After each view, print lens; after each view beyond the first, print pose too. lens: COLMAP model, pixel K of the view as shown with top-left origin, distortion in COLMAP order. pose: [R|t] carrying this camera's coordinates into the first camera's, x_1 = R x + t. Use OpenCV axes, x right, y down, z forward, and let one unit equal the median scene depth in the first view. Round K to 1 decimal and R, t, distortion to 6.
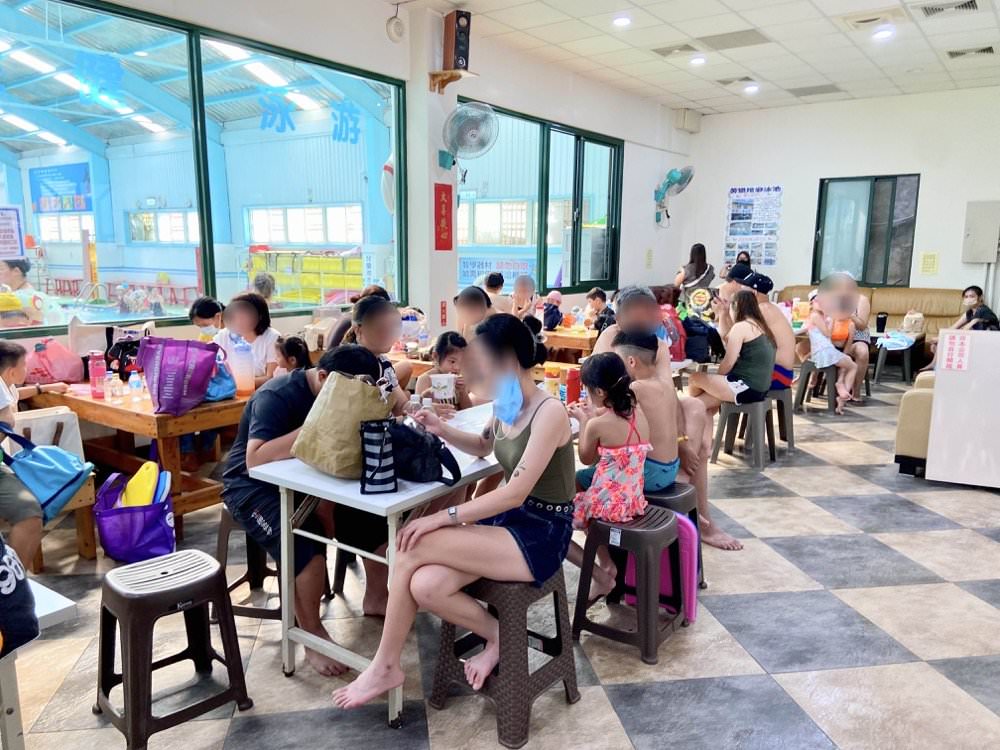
lens RADIAL K [[751.0, 0, 500.0], [0, 751.0, 375.0], [0, 0, 1]] dist [0.049632, -0.001454]
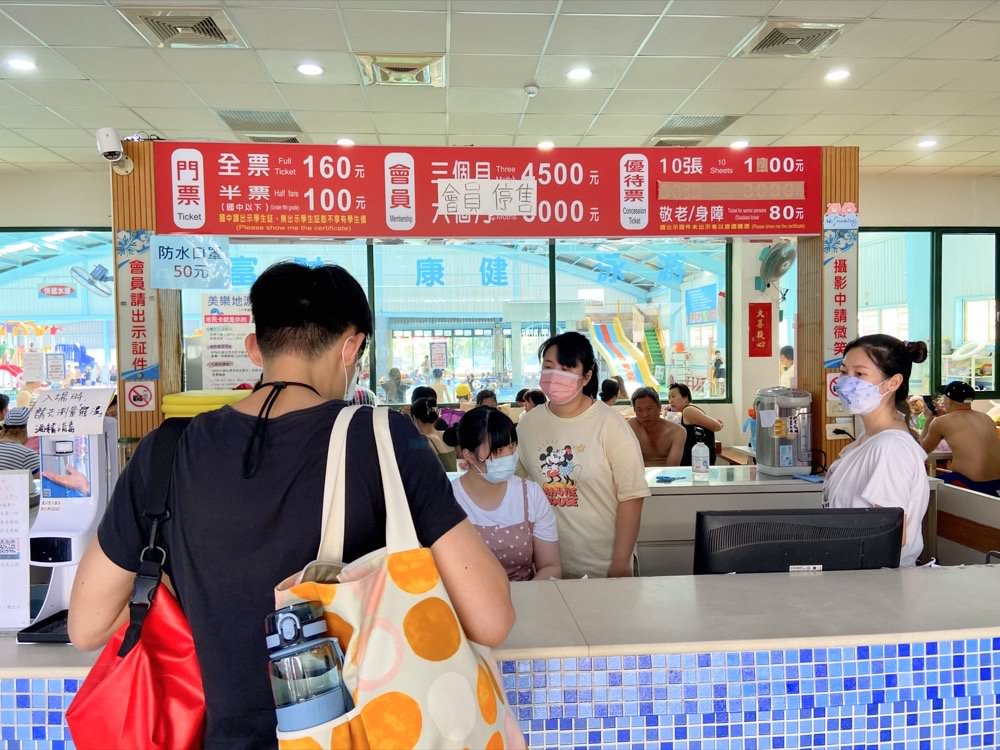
lens RADIAL K [[751.0, 0, 500.0], [0, 751.0, 375.0], [0, 0, 1]] dist [0.049632, -0.001454]
pose [[0.660318, 0.013280, -0.750869, 0.487654], [-0.110164, 0.990740, -0.079357, 0.003133], [0.742862, 0.135119, 0.655666, -0.078947]]
